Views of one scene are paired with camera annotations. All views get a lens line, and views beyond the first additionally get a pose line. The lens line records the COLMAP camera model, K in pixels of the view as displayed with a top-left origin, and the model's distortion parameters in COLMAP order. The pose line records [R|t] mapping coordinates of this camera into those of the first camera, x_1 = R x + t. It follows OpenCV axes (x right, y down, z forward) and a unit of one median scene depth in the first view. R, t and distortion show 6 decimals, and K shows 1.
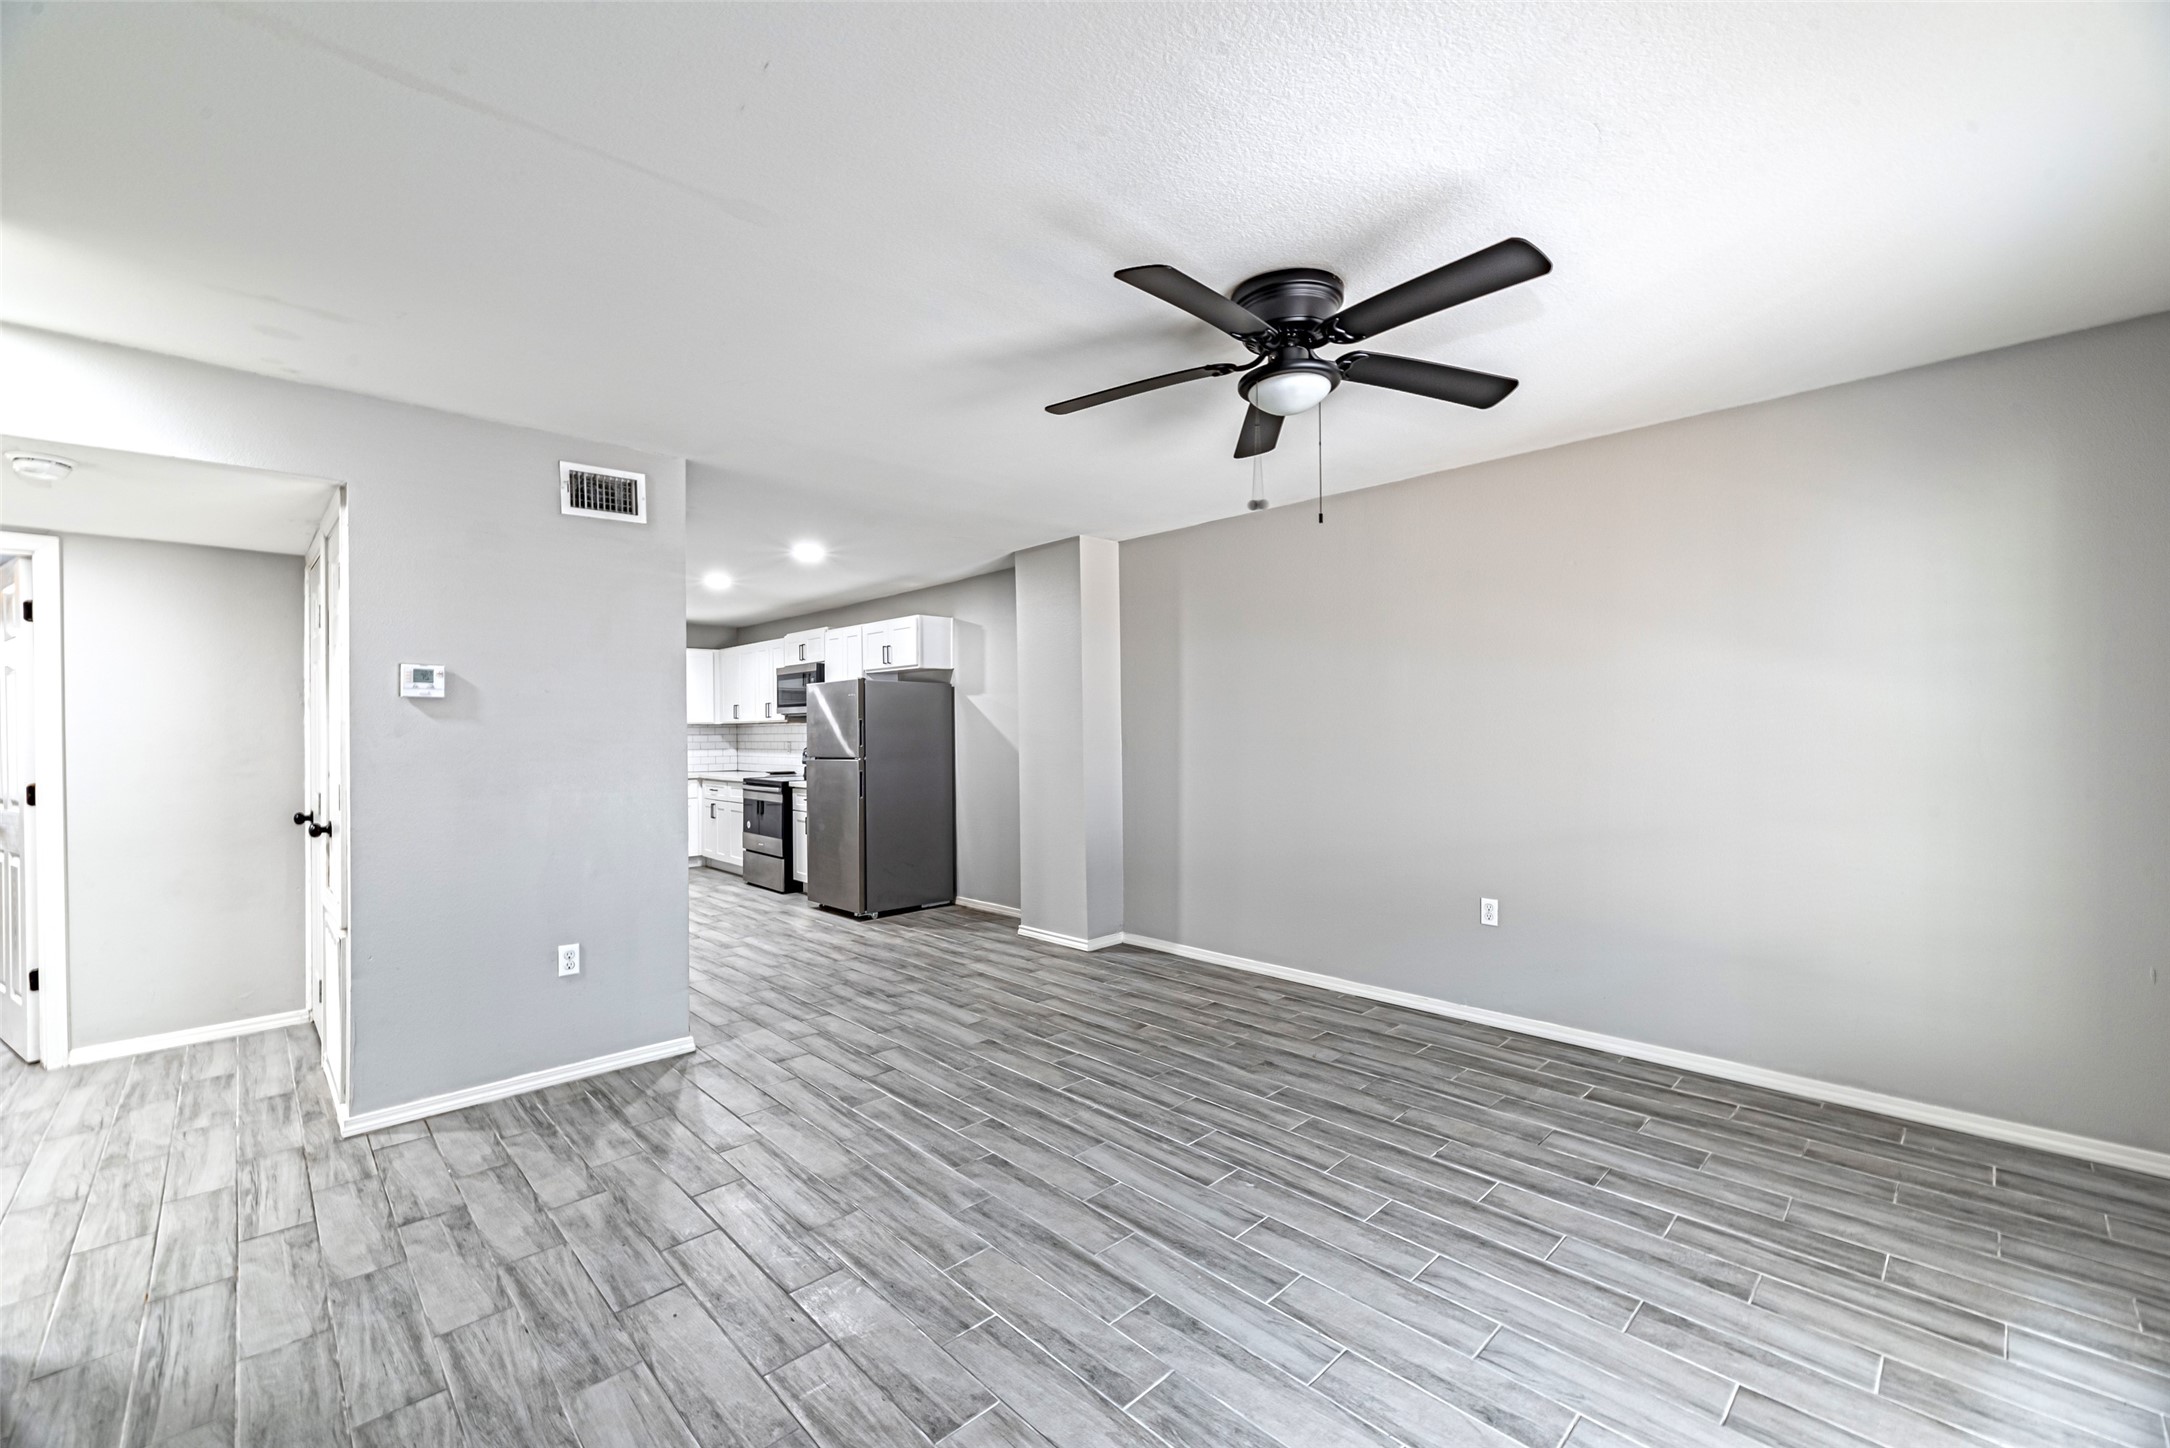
lens RADIAL K [[877.0, 0, 1087.2], [0, 877.0, 725.7], [0, 0, 1]] dist [-0.002191, -0.000256]
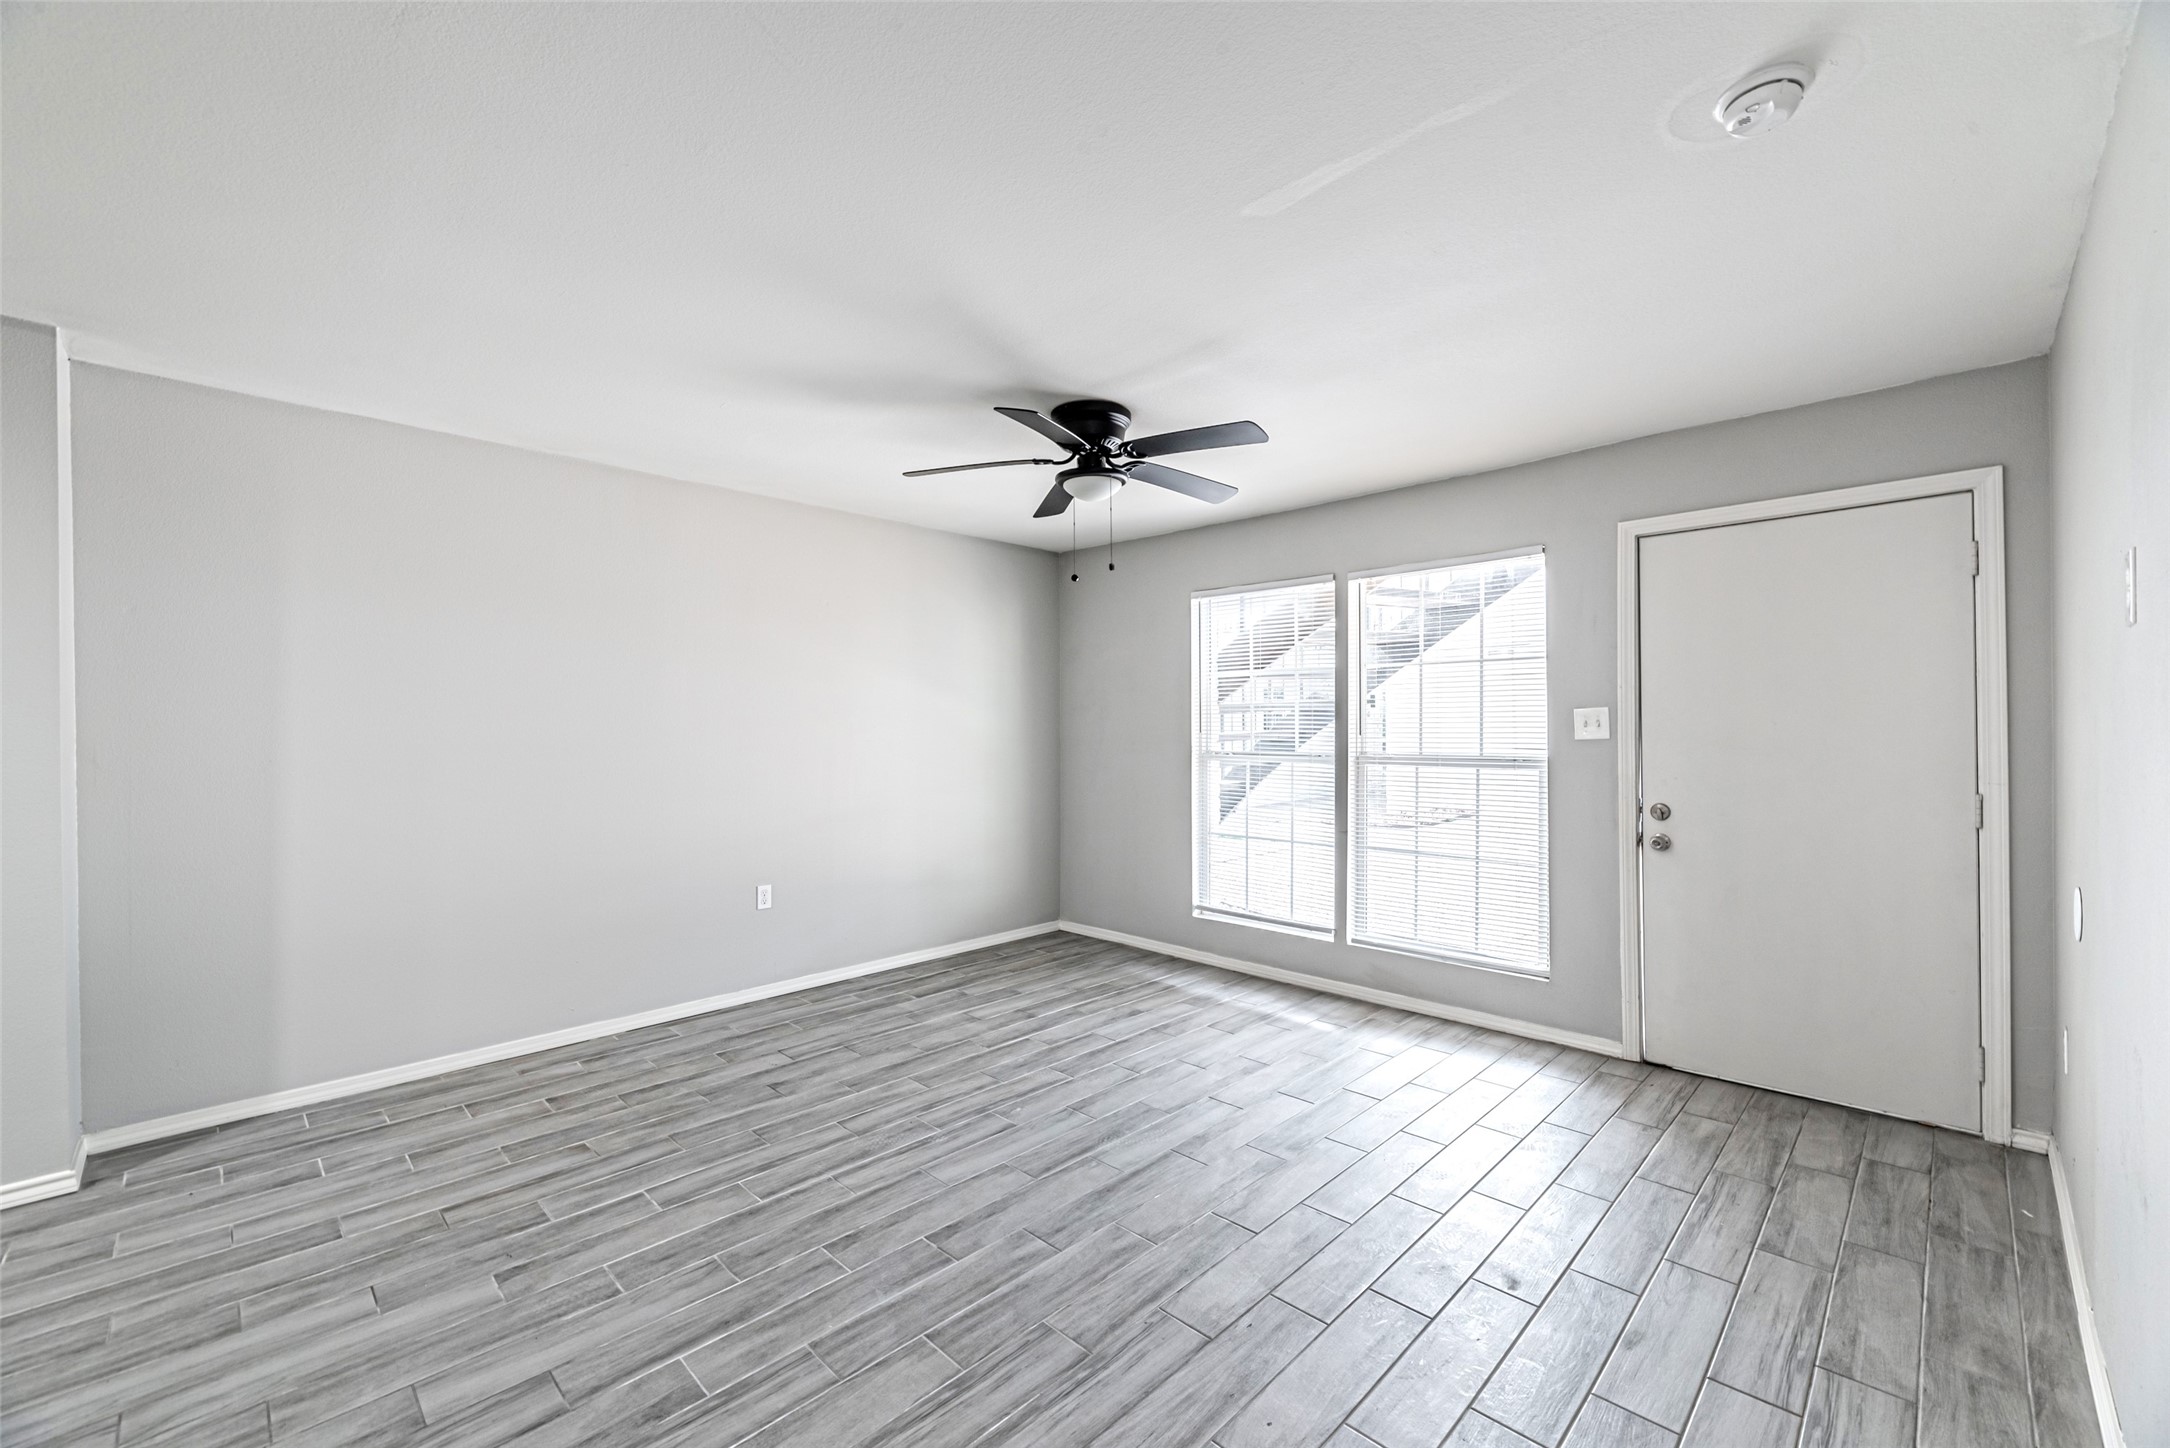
lens RADIAL K [[877.0, 0, 1087.2], [0, 877.0, 725.7], [0, 0, 1]] dist [-0.002191, -0.000256]
pose [[-0.022532, 0.015651, 0.999624, -0.784394], [0.000228, 0.999878, -0.015650, 0.013190], [-0.999746, -0.000125, -0.022533, 0.713744]]
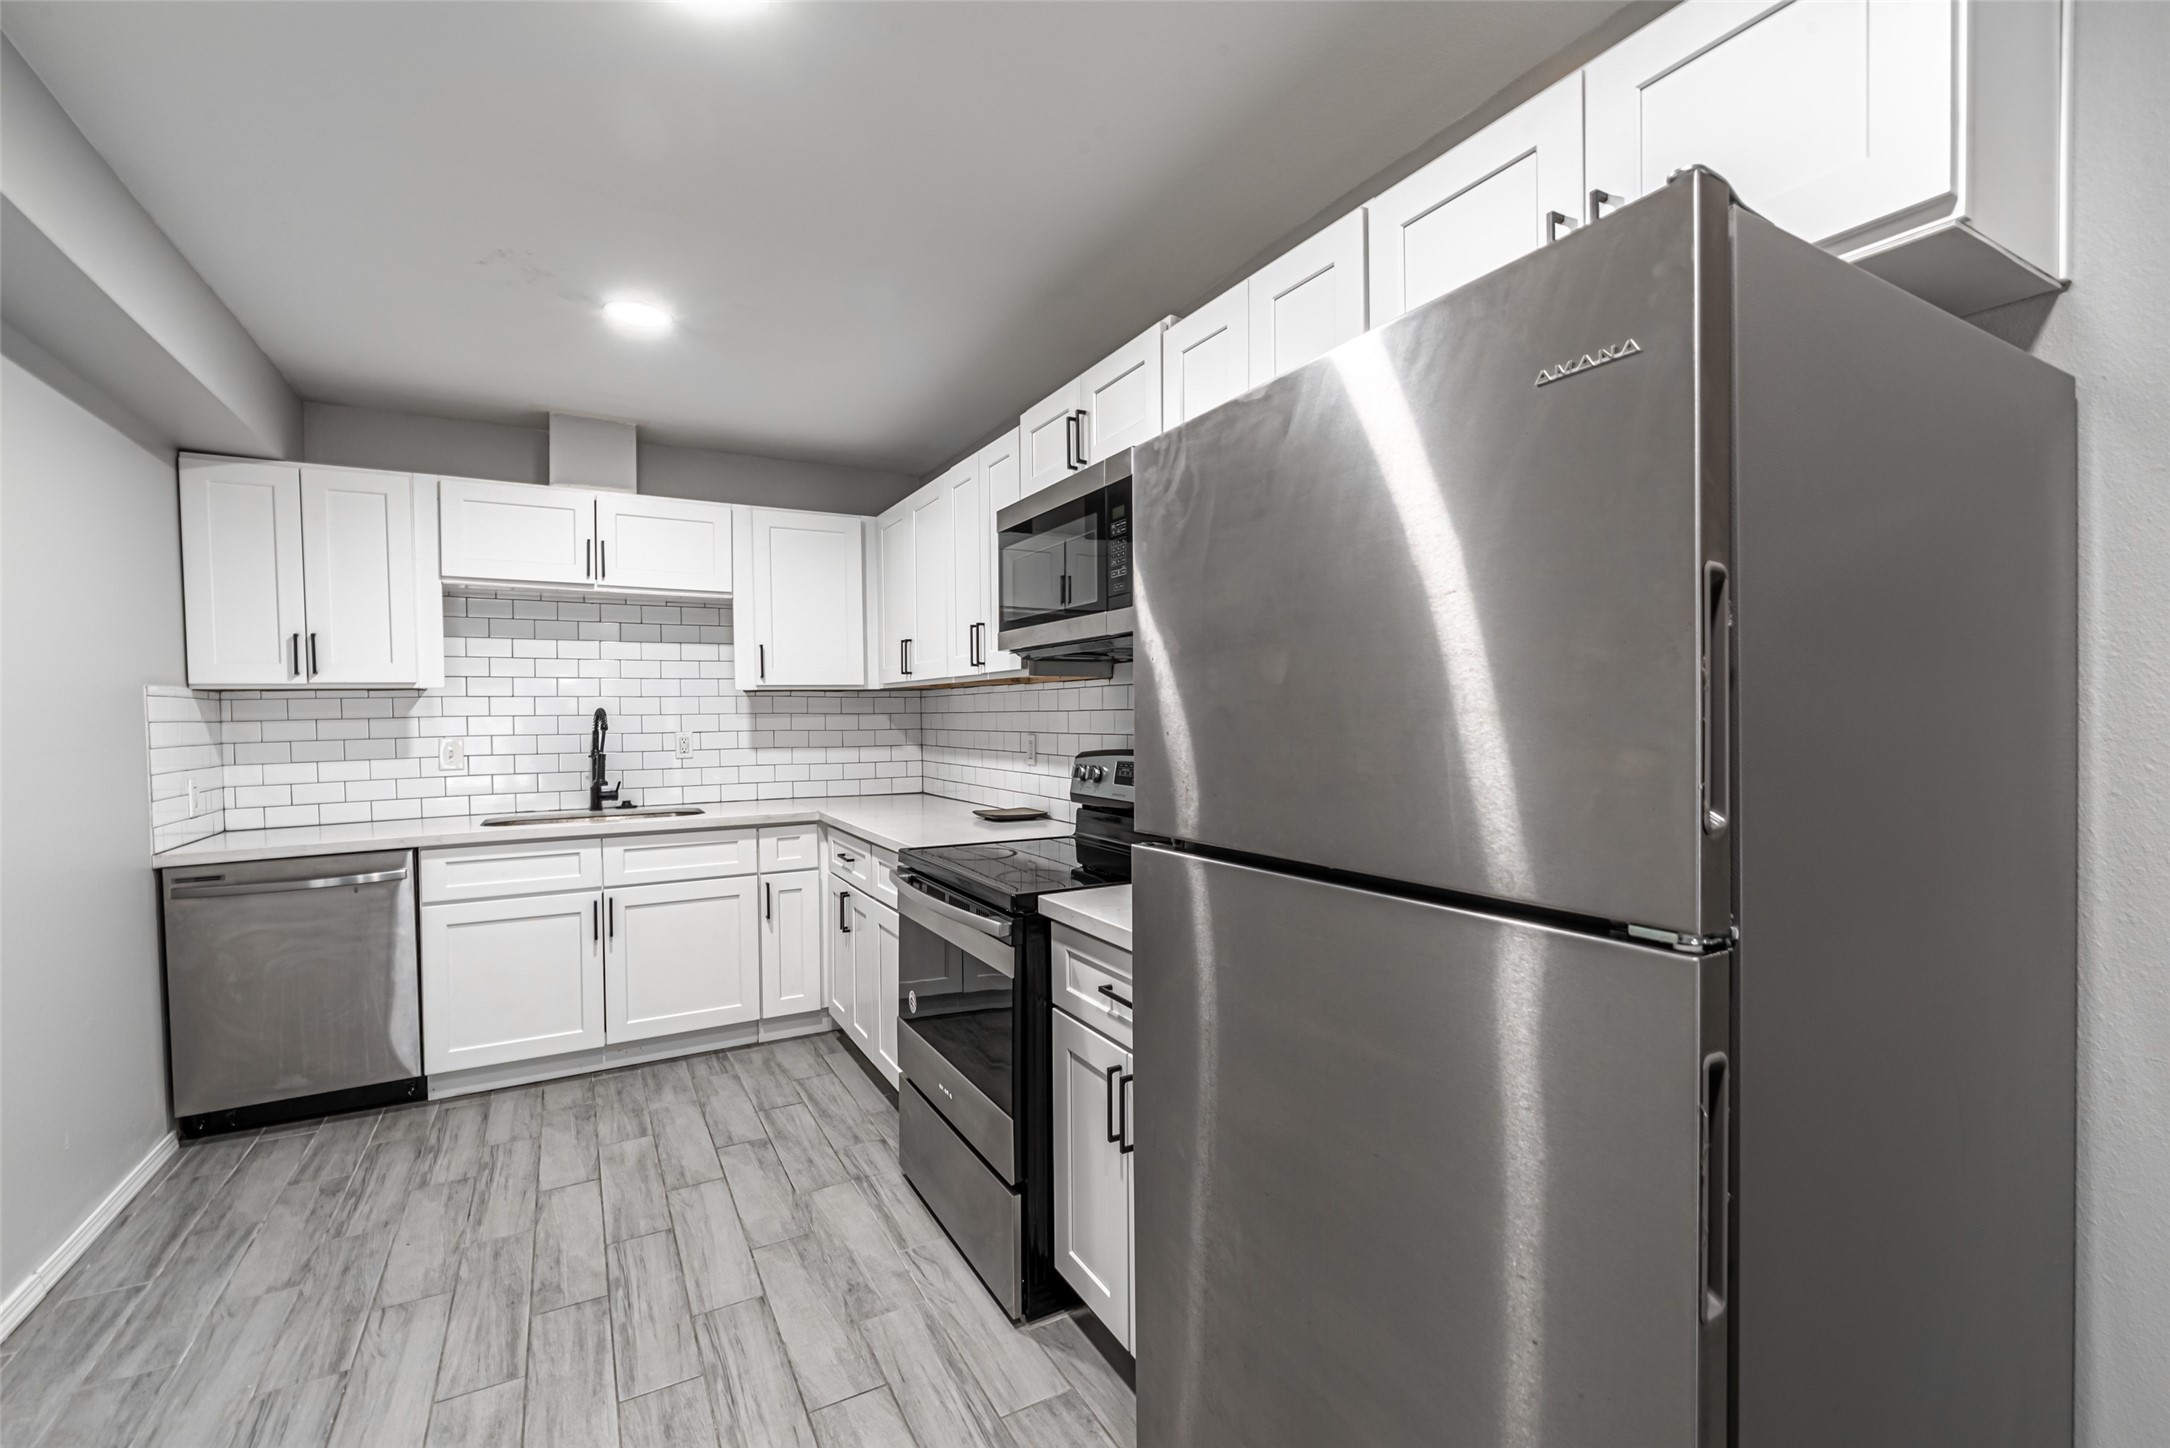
lens RADIAL K [[932.3, 0, 1086.2], [0, 932.3, 734.0], [0, 0, 1]] dist [-0.000514, -0.000305]
pose [[0.964829, 0.006377, -0.262803, -0.556029], [0.001589, 0.999546, 0.030089, 0.018474], [0.262875, -0.029448, 0.964380, 1.619034]]
